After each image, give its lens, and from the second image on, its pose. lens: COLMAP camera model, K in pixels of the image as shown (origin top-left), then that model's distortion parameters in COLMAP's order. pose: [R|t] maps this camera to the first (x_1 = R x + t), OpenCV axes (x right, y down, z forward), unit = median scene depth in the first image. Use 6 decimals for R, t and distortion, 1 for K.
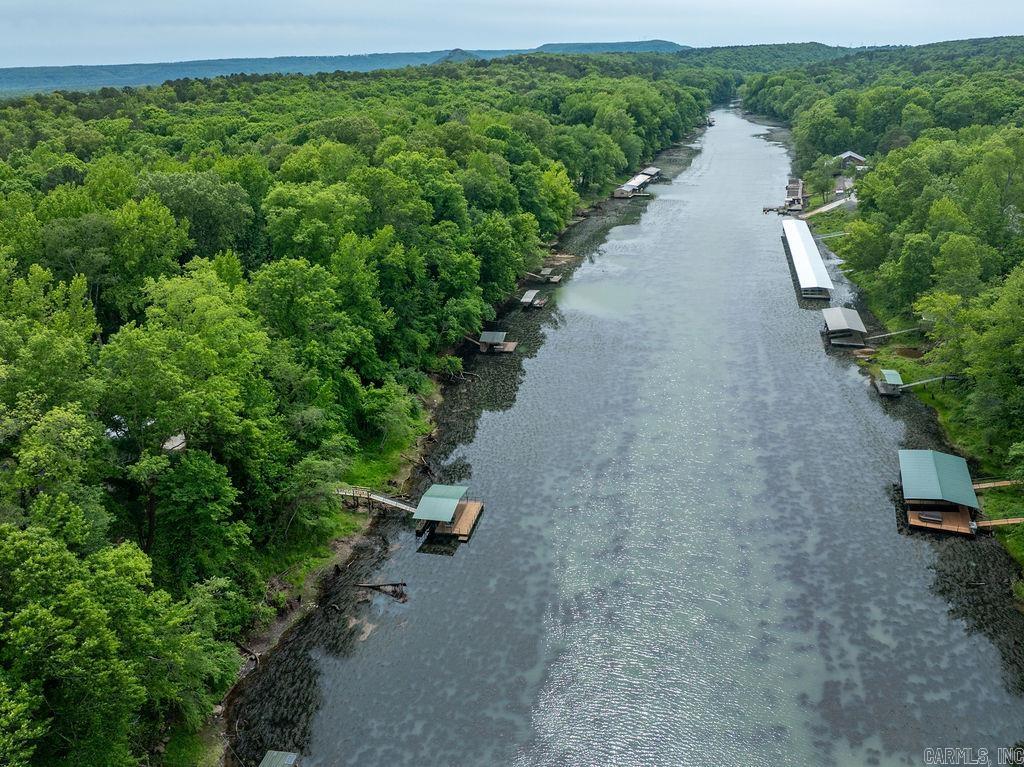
lens RADIAL K [[793.2, 0, 507.2], [0, 793.2, 383.0], [0, 0, 1]] dist [-0.044942, -0.016145]
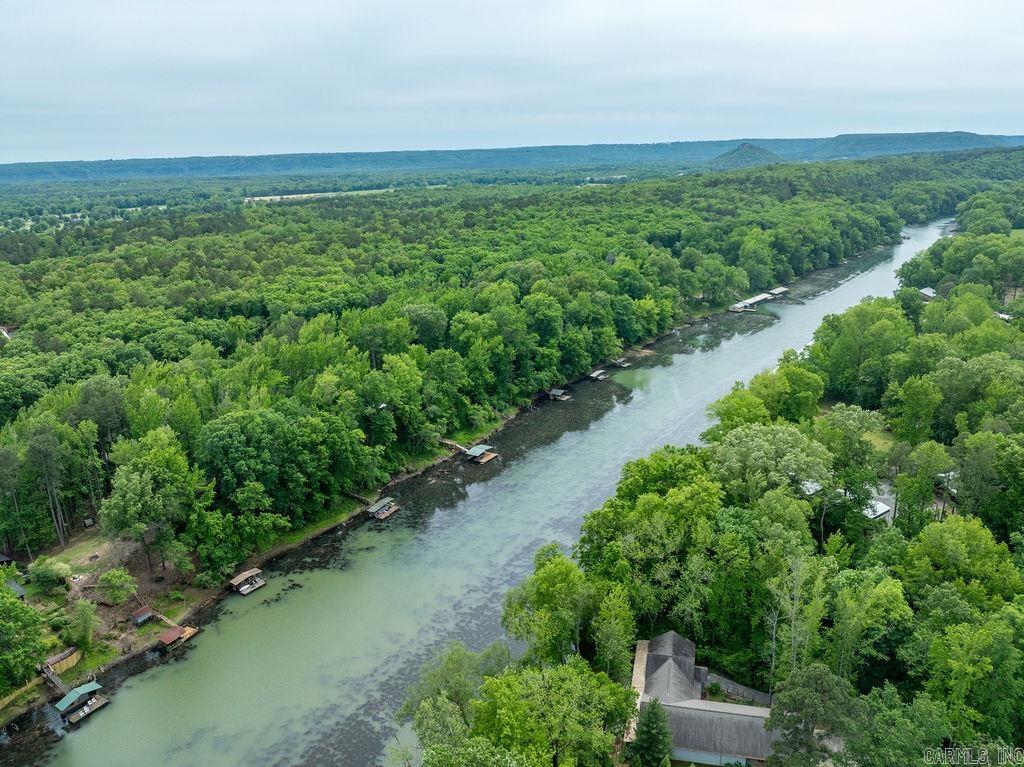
lens RADIAL K [[793.2, 0, 507.2], [0, 793.2, 383.0], [0, 0, 1]] dist [-0.044942, -0.016145]
pose [[0.920481, 0.114668, -0.373586, 0.808376], [-0.139871, 0.989322, -0.040967, 0.023470], [0.364899, 0.089963, 0.926691, -1.181918]]
